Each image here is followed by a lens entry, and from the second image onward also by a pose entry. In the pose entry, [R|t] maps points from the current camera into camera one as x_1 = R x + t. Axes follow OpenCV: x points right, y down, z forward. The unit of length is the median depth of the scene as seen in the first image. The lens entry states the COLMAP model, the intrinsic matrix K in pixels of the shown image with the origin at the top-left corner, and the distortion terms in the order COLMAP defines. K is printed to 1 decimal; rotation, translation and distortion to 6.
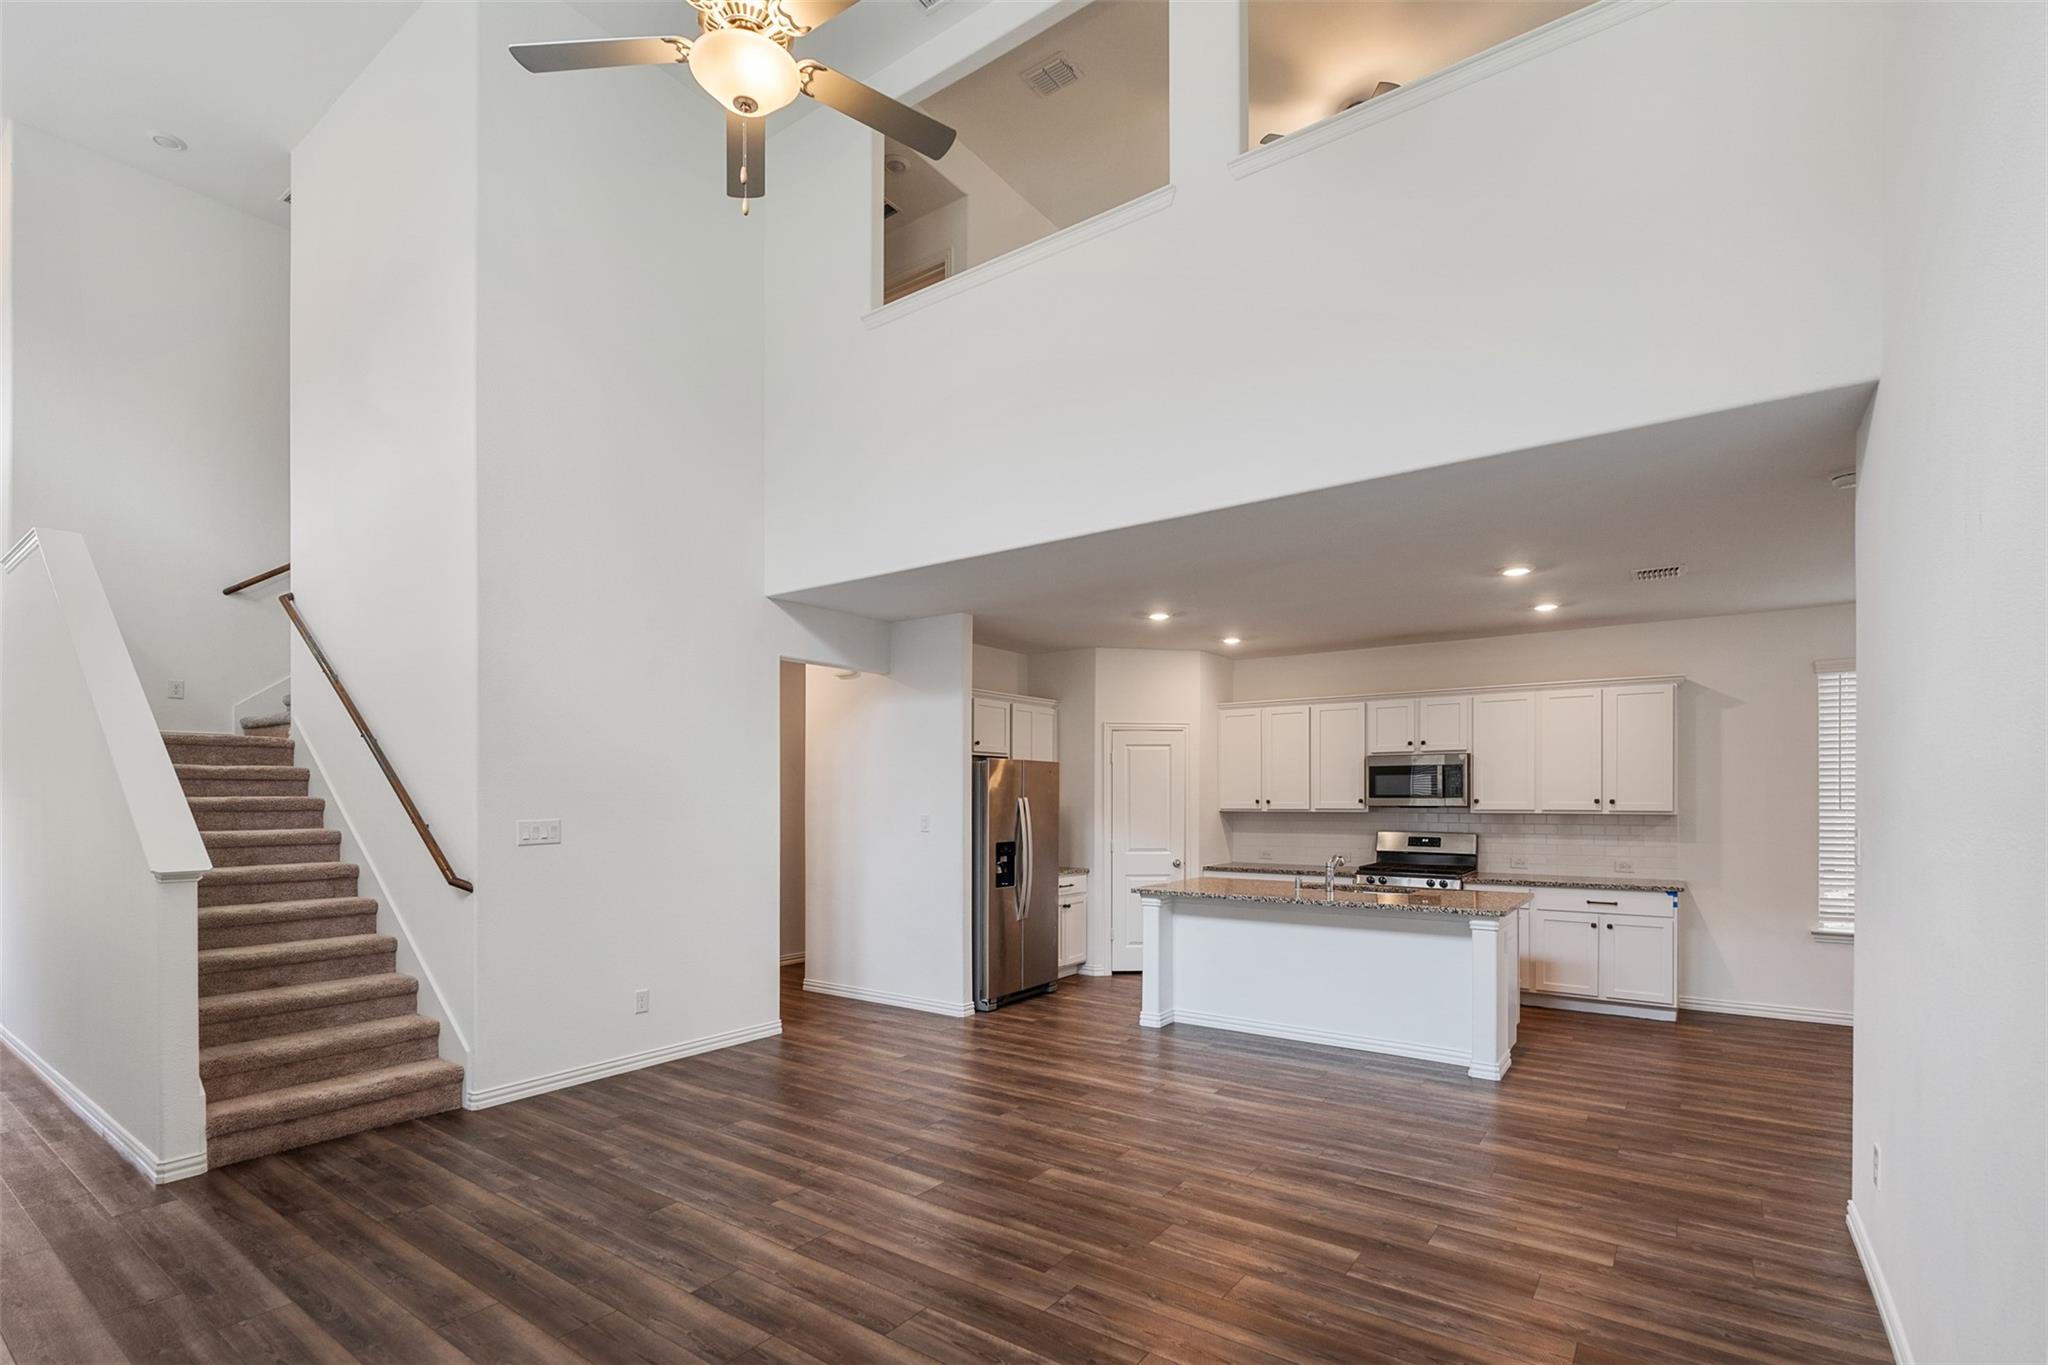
lens RADIAL K [[923.7, 0, 1005.3], [0, 923.7, 798.1], [0, 0, 1]] dist [-0.000089, -0.000717]
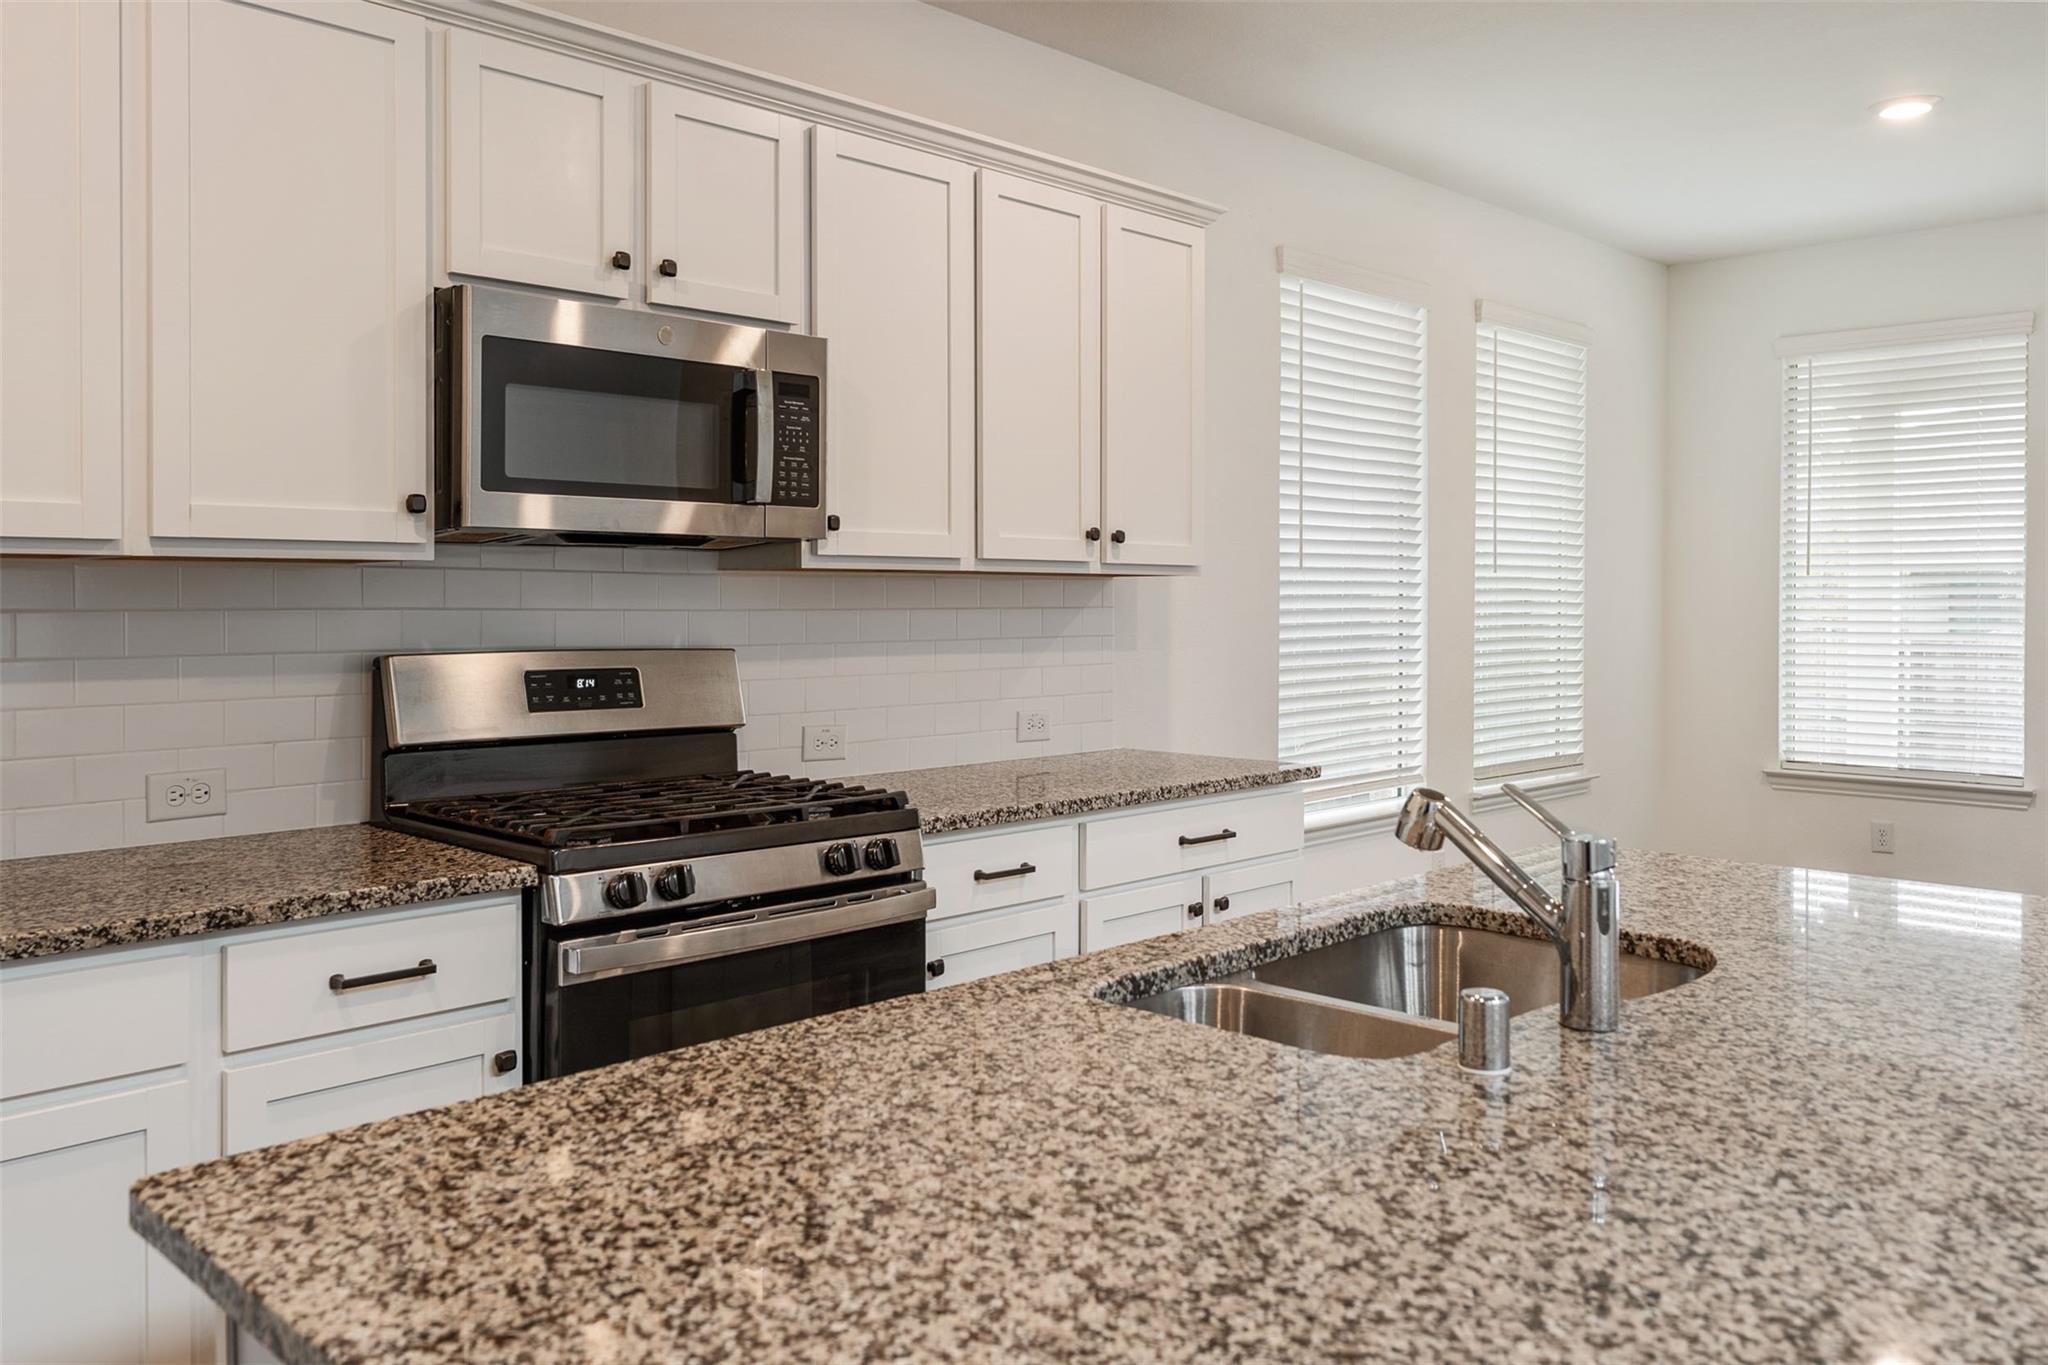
lens RADIAL K [[1578.7, 0, 1022.3], [0, 1578.7, 678.6], [0, 0, 1]] dist [0.003336, 0.000365]
pose [[0.153183, -0.042155, 0.987298, 0.095793], [-0.000076, 0.999089, 0.042670, 0.042510], [-0.988198, -0.006612, 0.153041, 1.300189]]
